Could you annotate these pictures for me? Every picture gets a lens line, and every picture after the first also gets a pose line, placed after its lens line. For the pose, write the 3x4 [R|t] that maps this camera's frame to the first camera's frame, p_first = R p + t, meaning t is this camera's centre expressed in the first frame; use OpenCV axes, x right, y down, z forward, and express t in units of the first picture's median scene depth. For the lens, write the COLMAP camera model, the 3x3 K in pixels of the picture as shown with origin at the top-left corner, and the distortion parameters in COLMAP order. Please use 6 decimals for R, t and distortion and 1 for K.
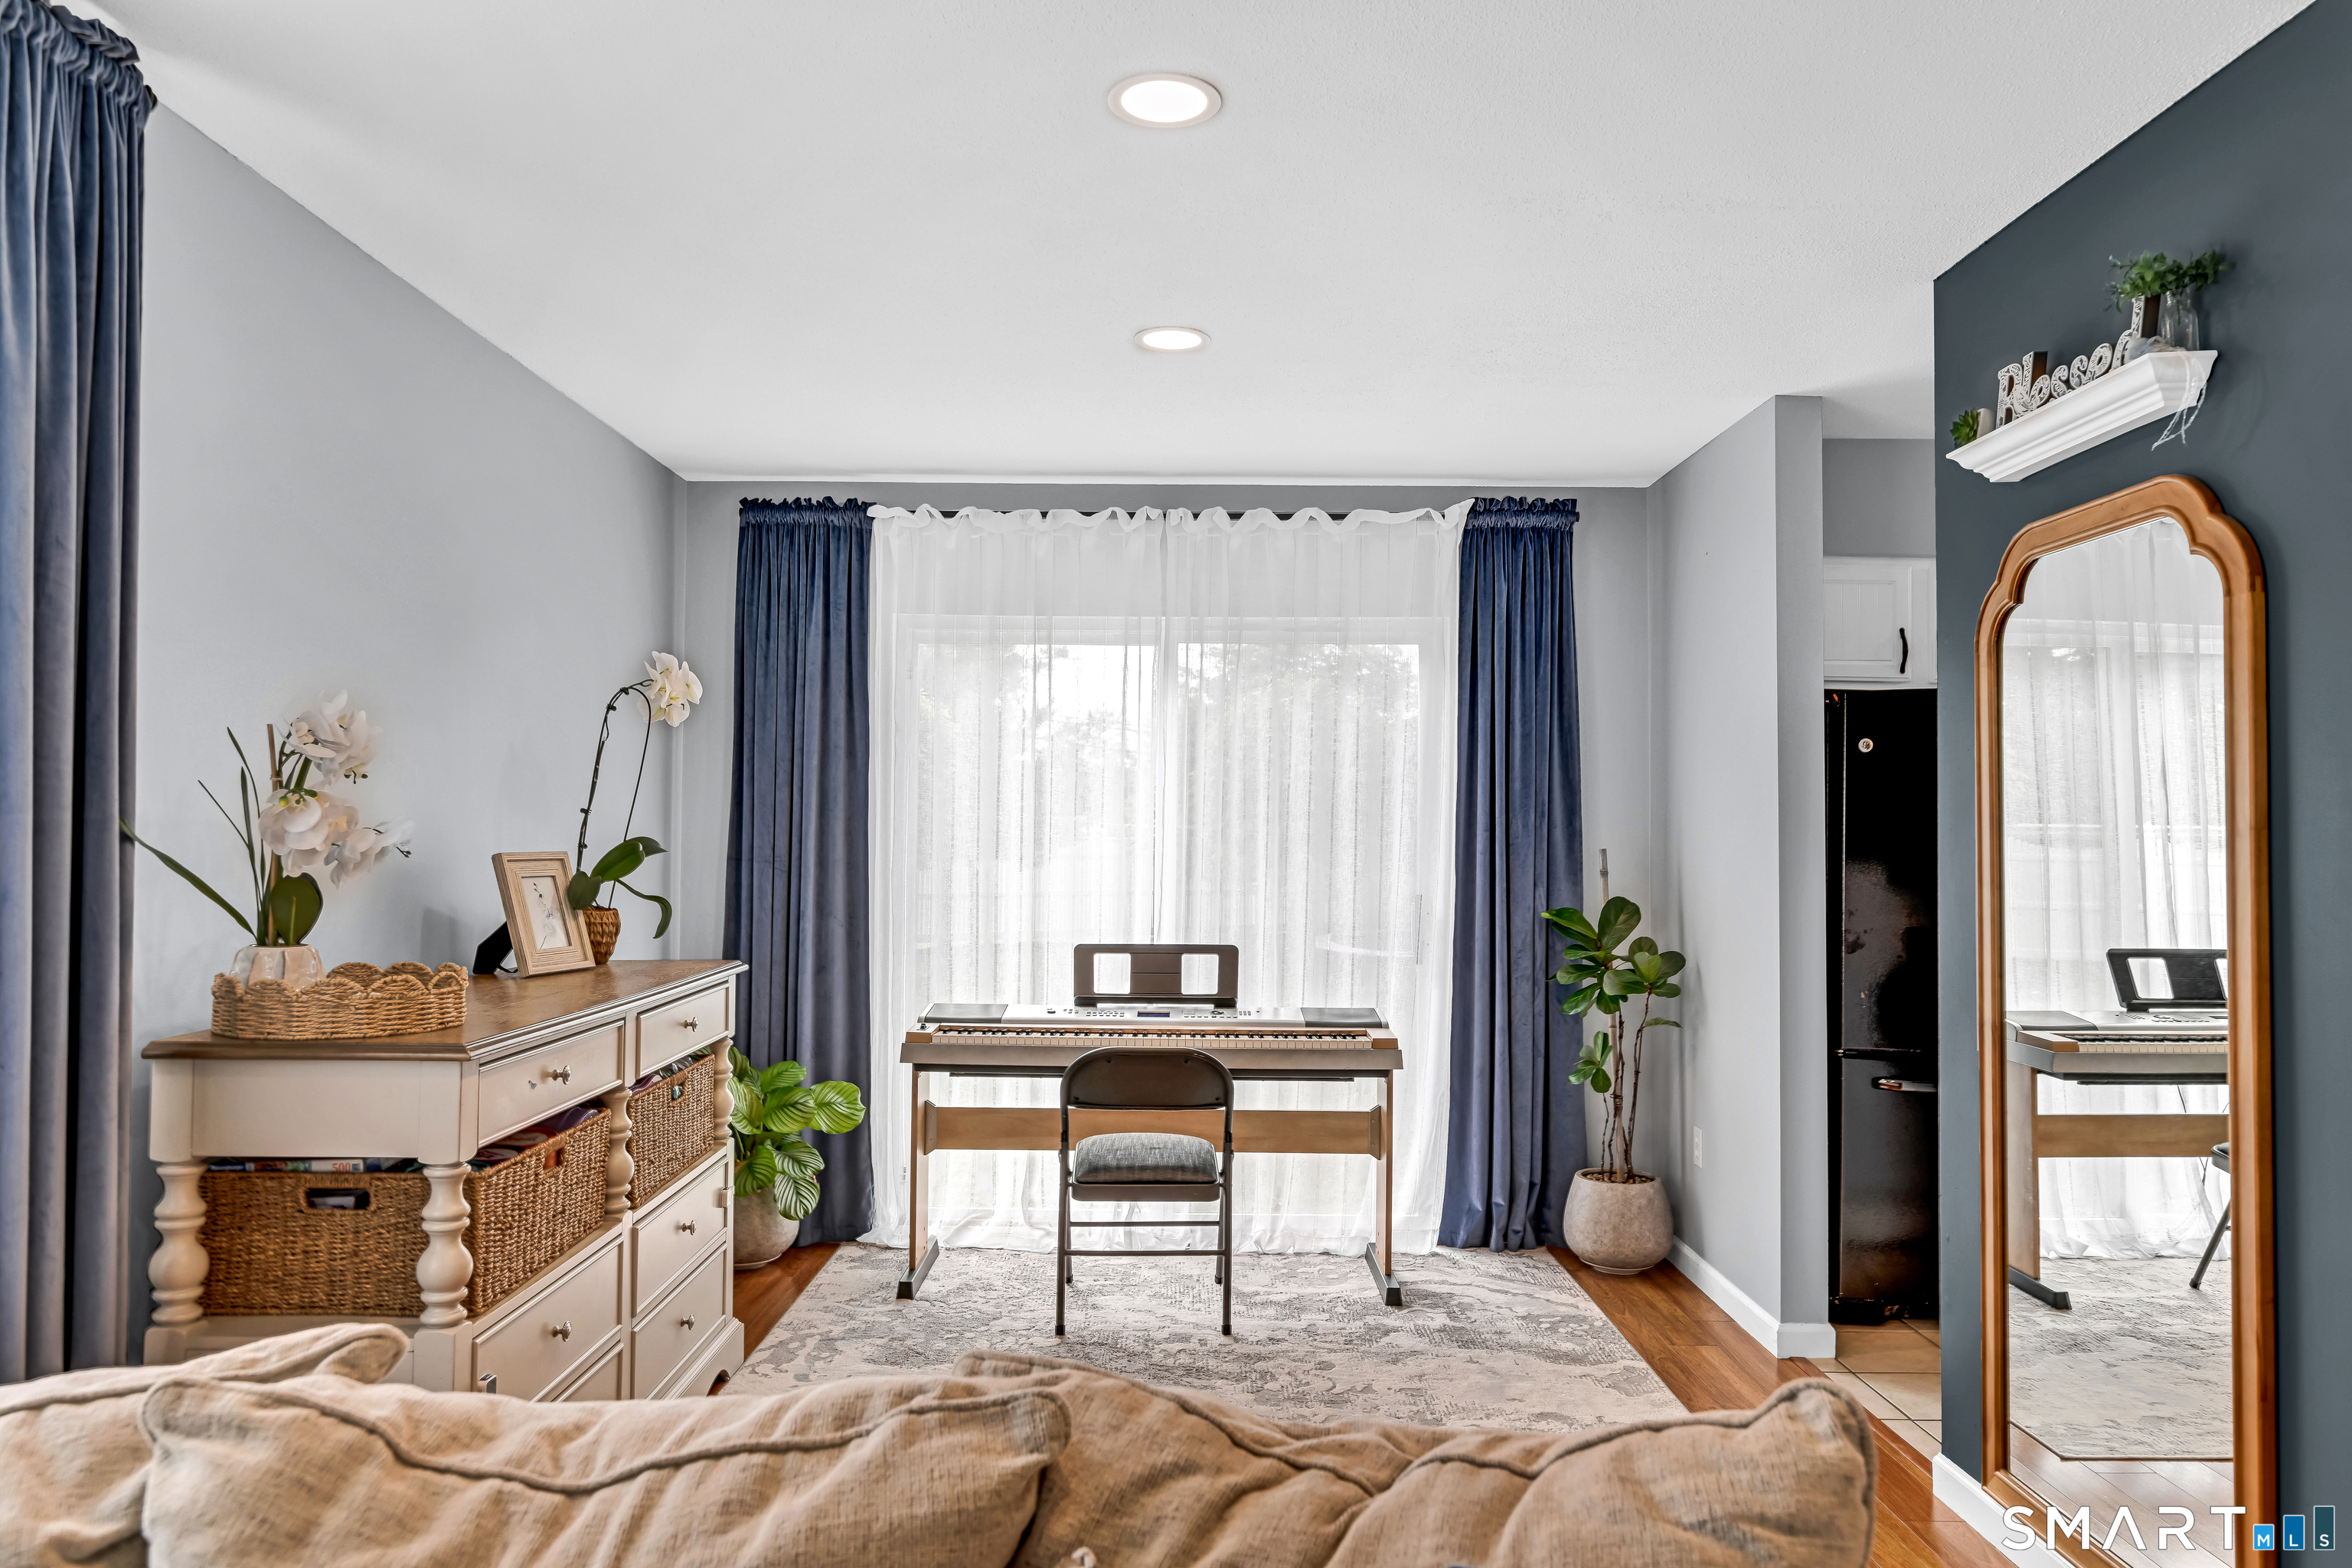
lens RADIAL K [[1567.1, 0, 1176.0], [0, 1567.1, 784.0], [0, 0, 1]] dist [0.006830, -0.001678]
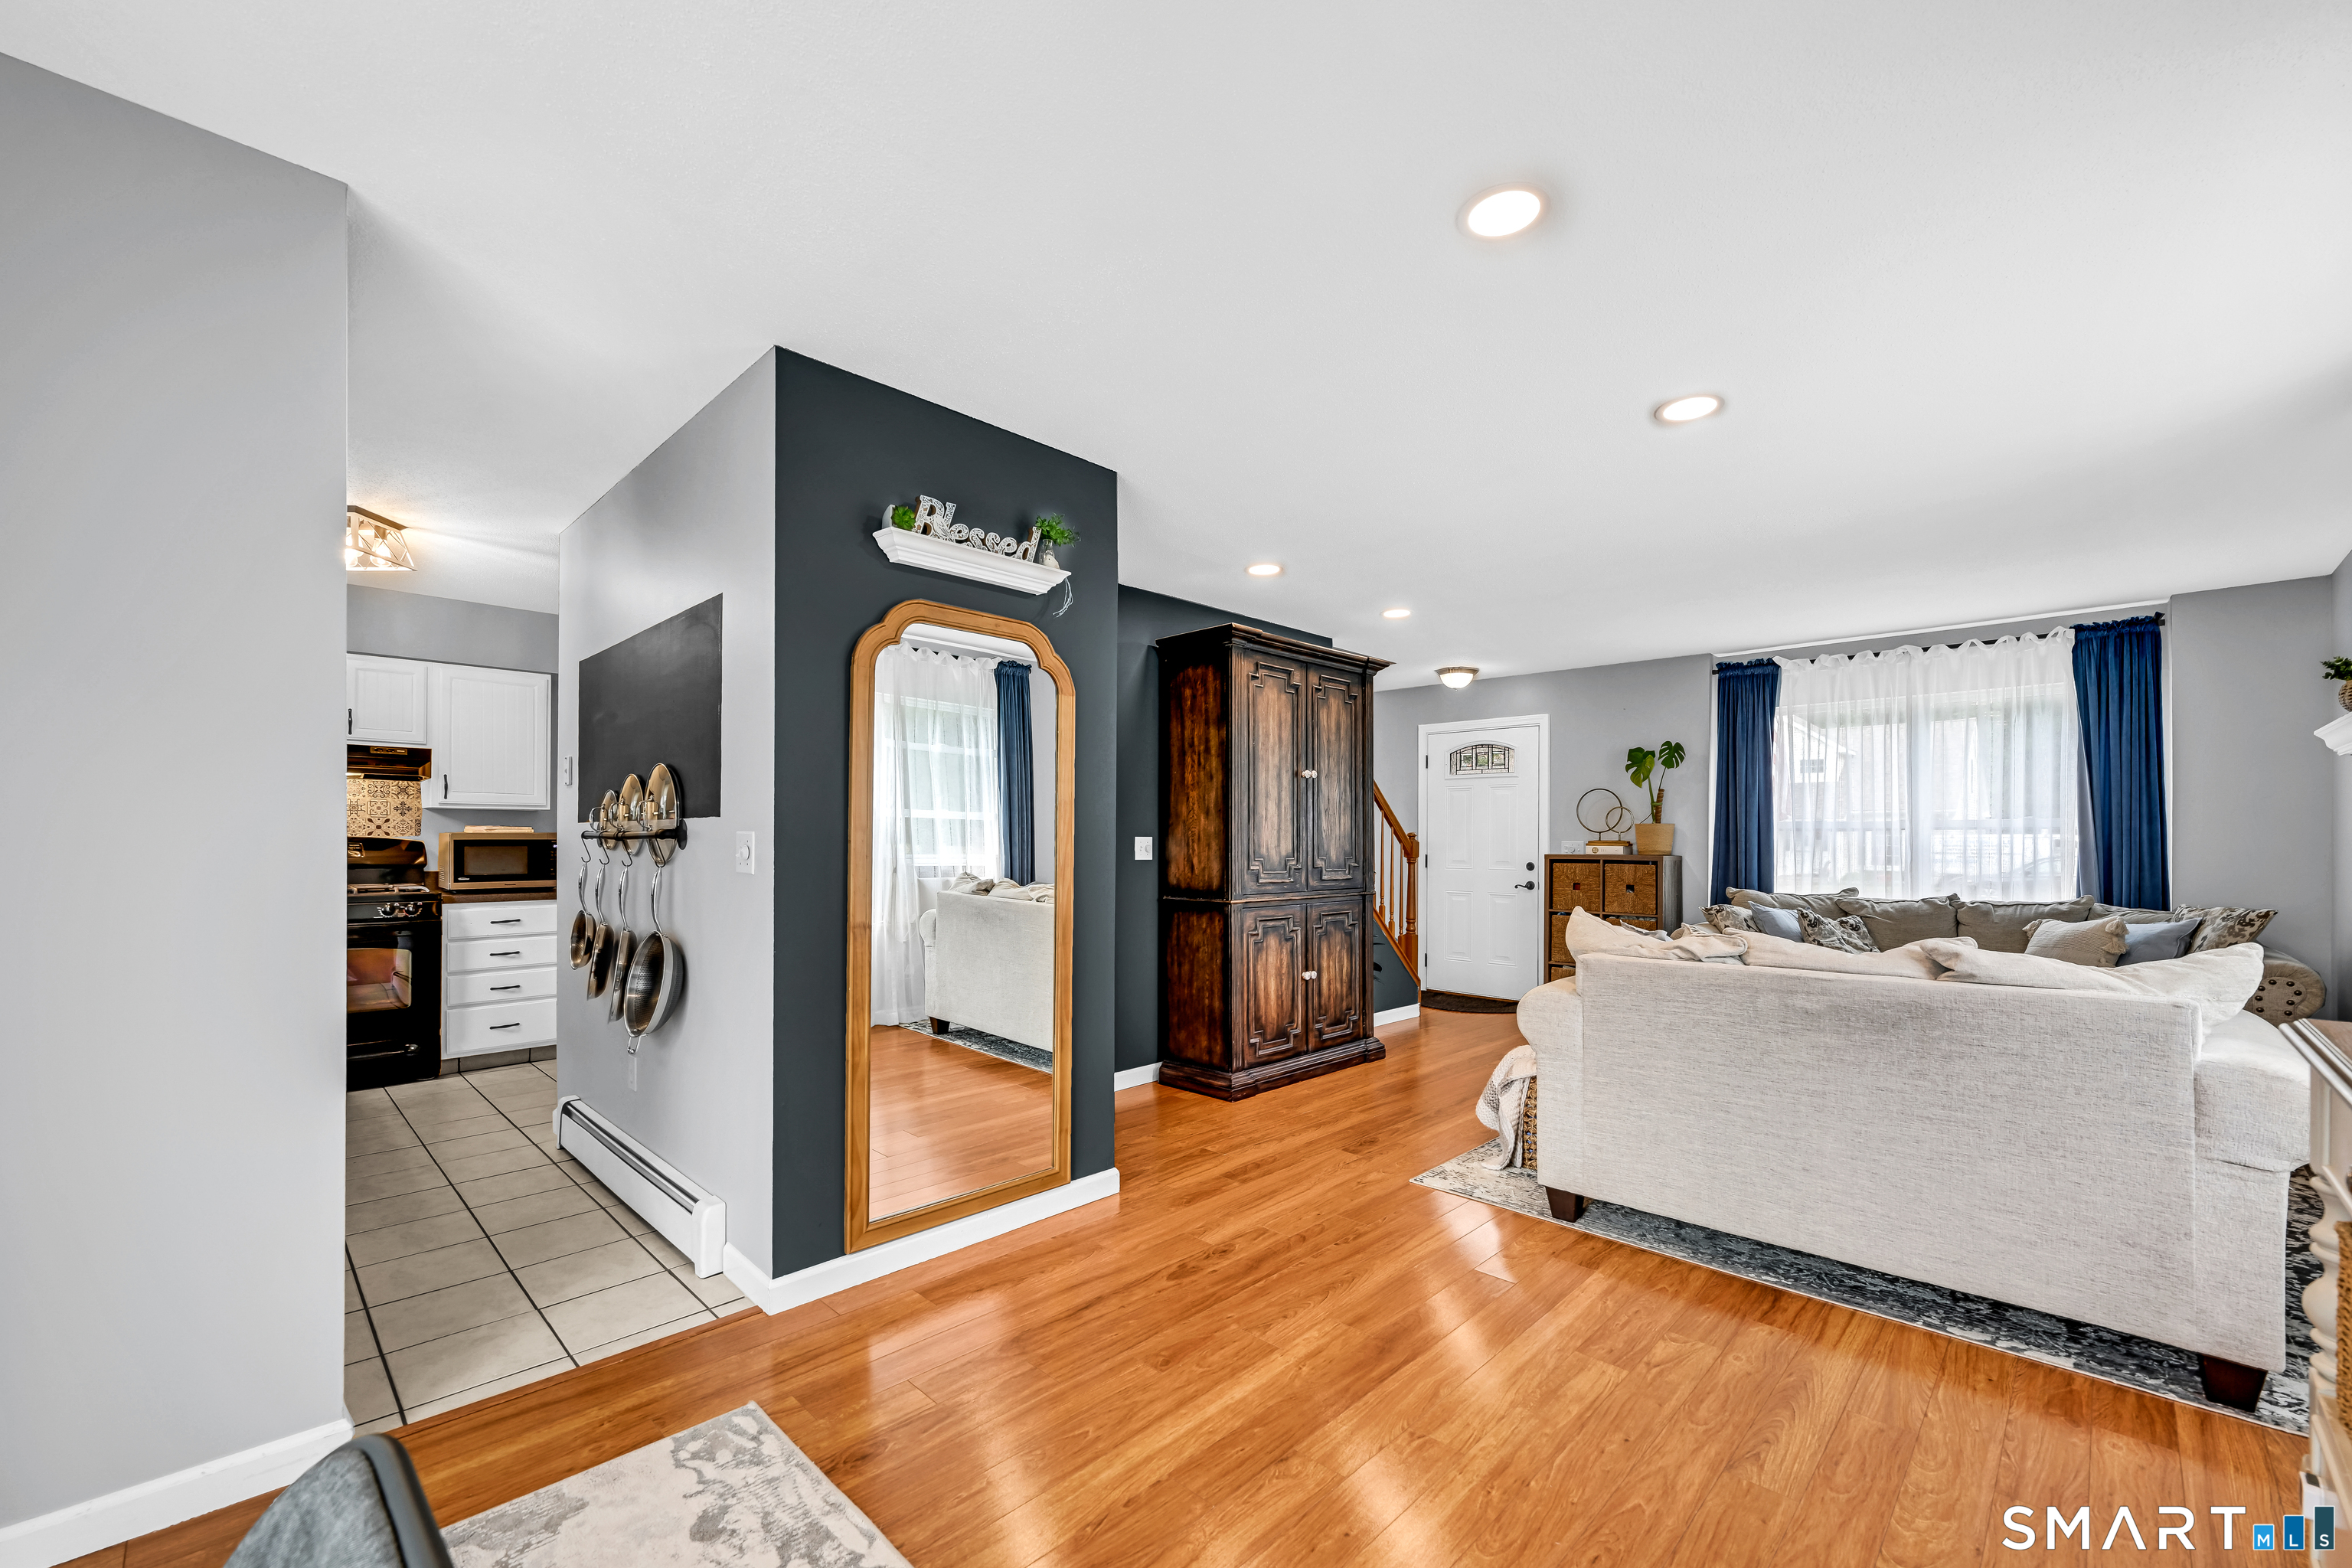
lens RADIAL K [[946.0, 0, 1174.8], [0, 946.0, 846.0], [0, 0, 1]] dist [0.000019, 0.000002]
pose [[-0.708067, -0.005515, 0.706124, -0.178785], [-0.023710, 0.999591, -0.015968, 0.052935], [-0.705747, -0.028049, -0.707908, 0.869938]]
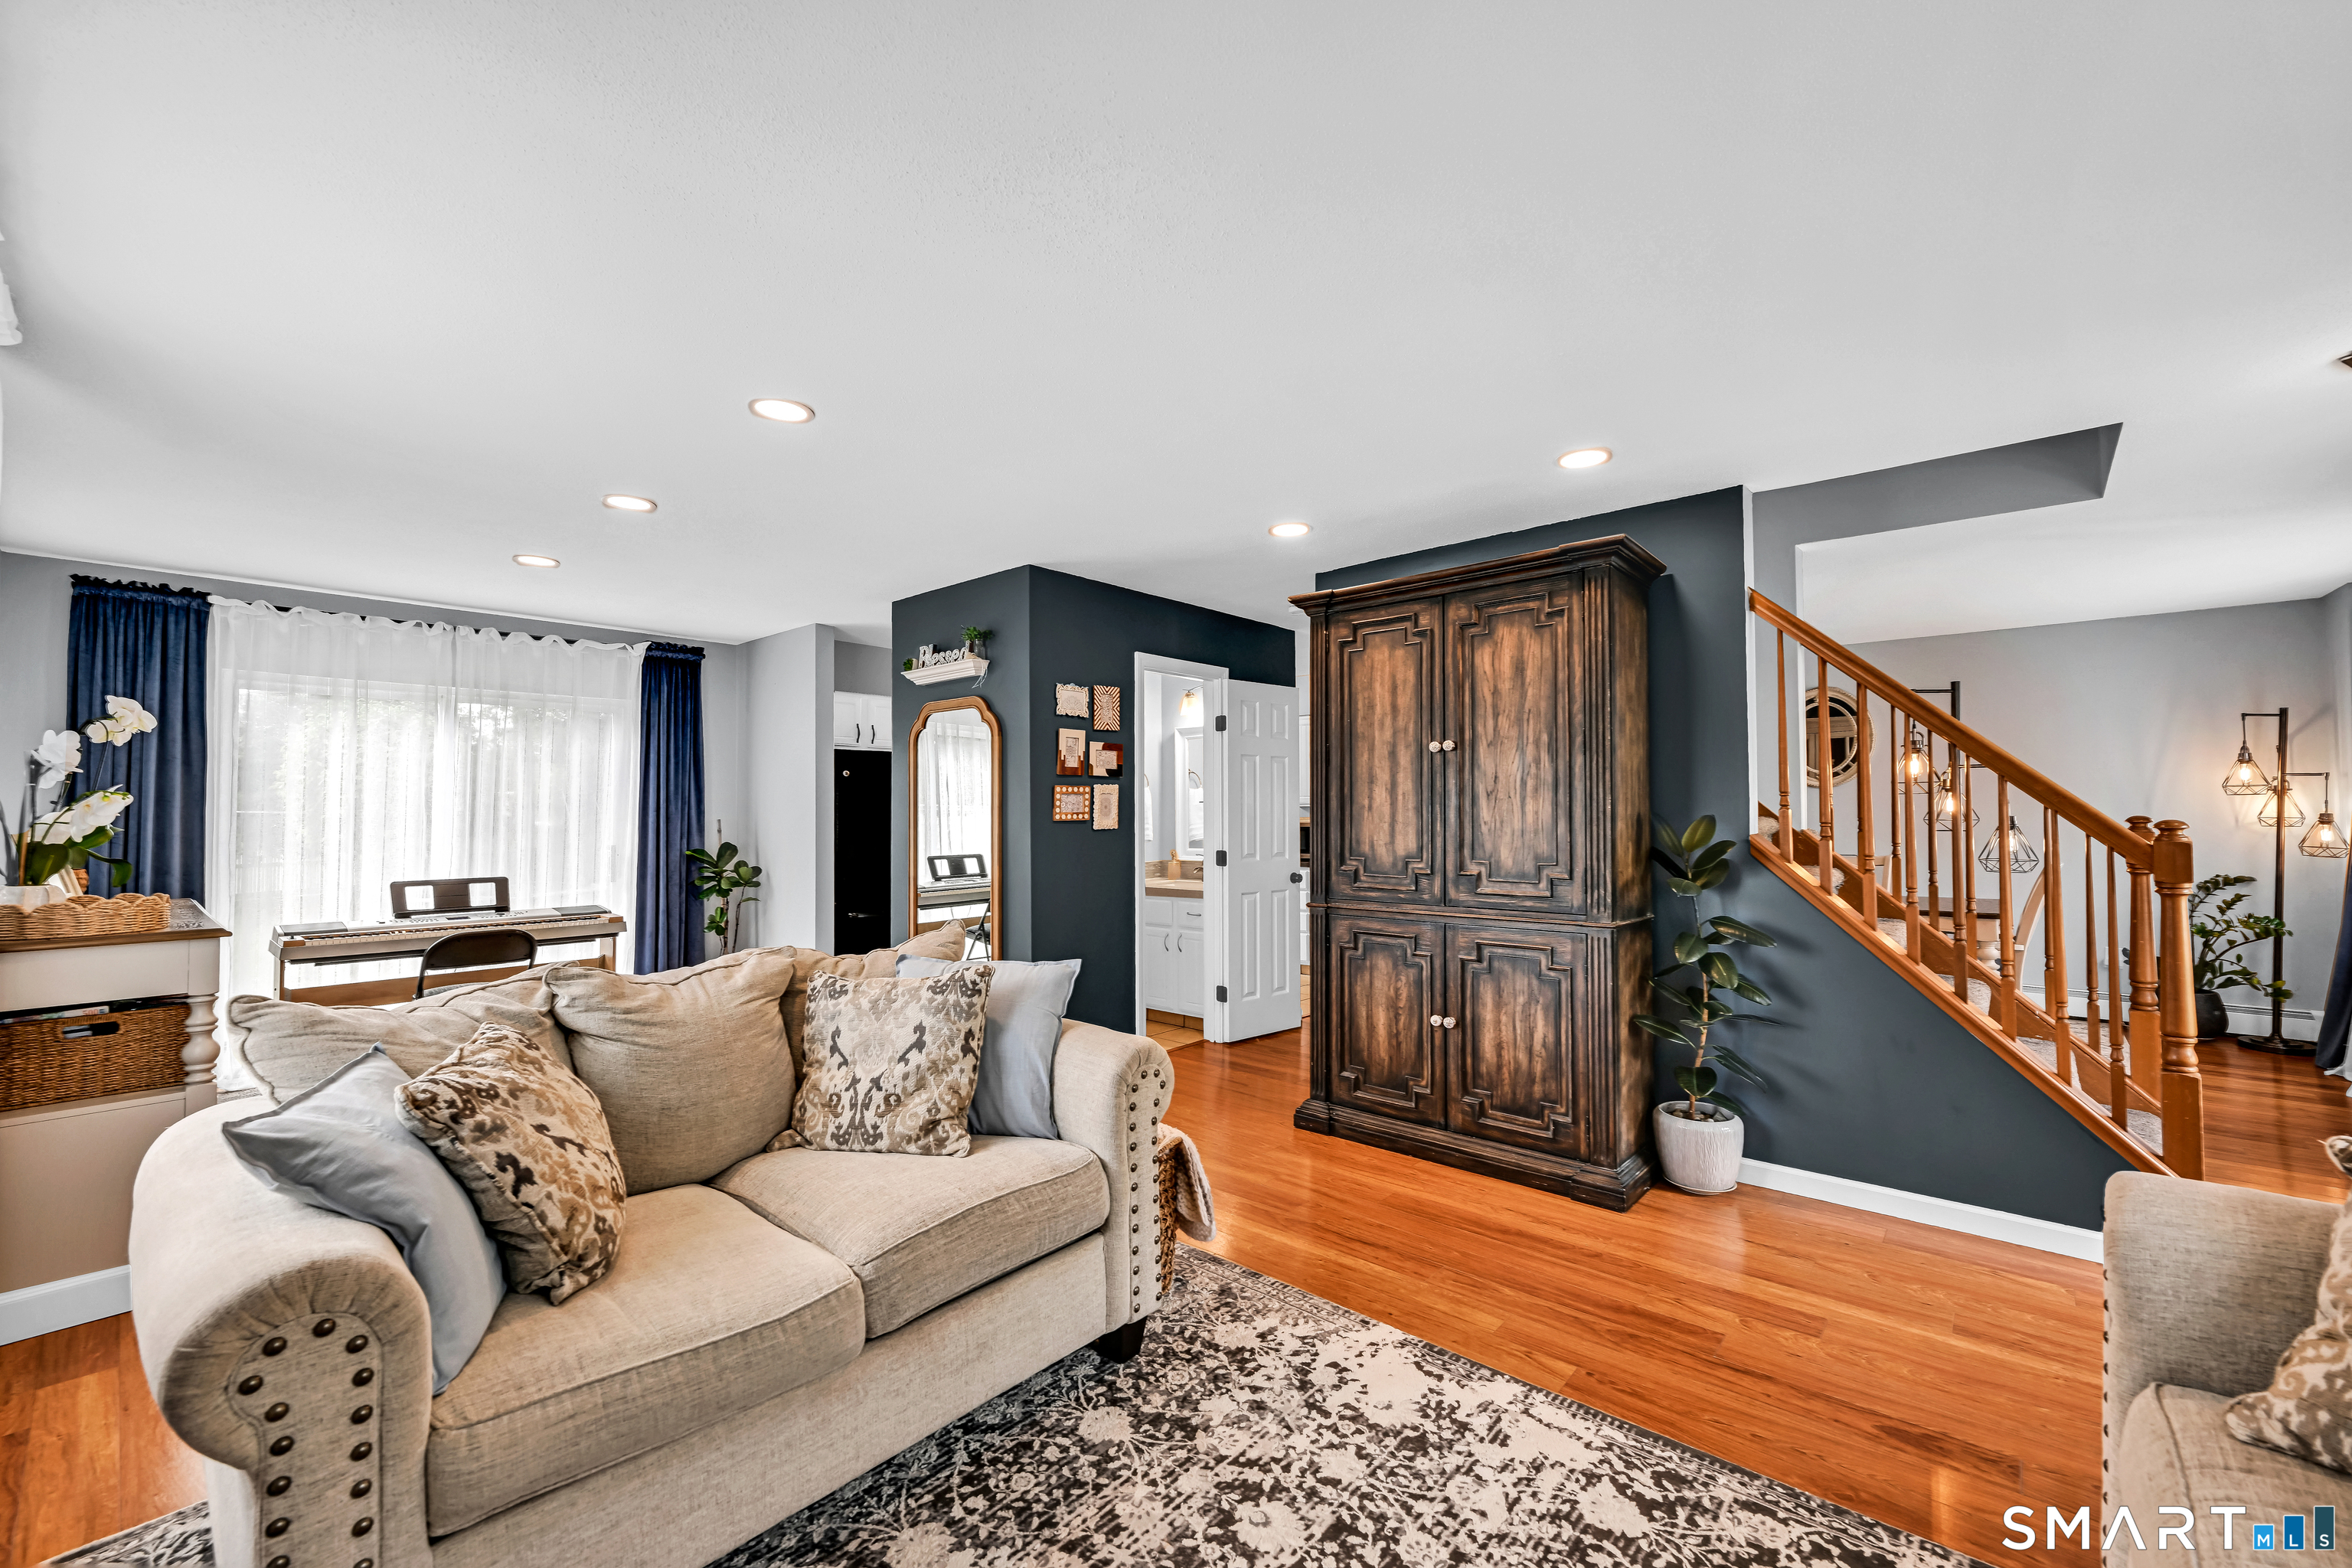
lens RADIAL K [[948.0, 0, 1176.0], [0, 948.0, 784.0], [0, 0, 1]] dist [-0.000227, 0.000019]
pose [[0.667413, 0.011953, 0.744592, -0.258749], [-0.012825, 0.999907, -0.004556, -0.007474], [-0.744578, -0.006509, 0.667504, -0.288034]]
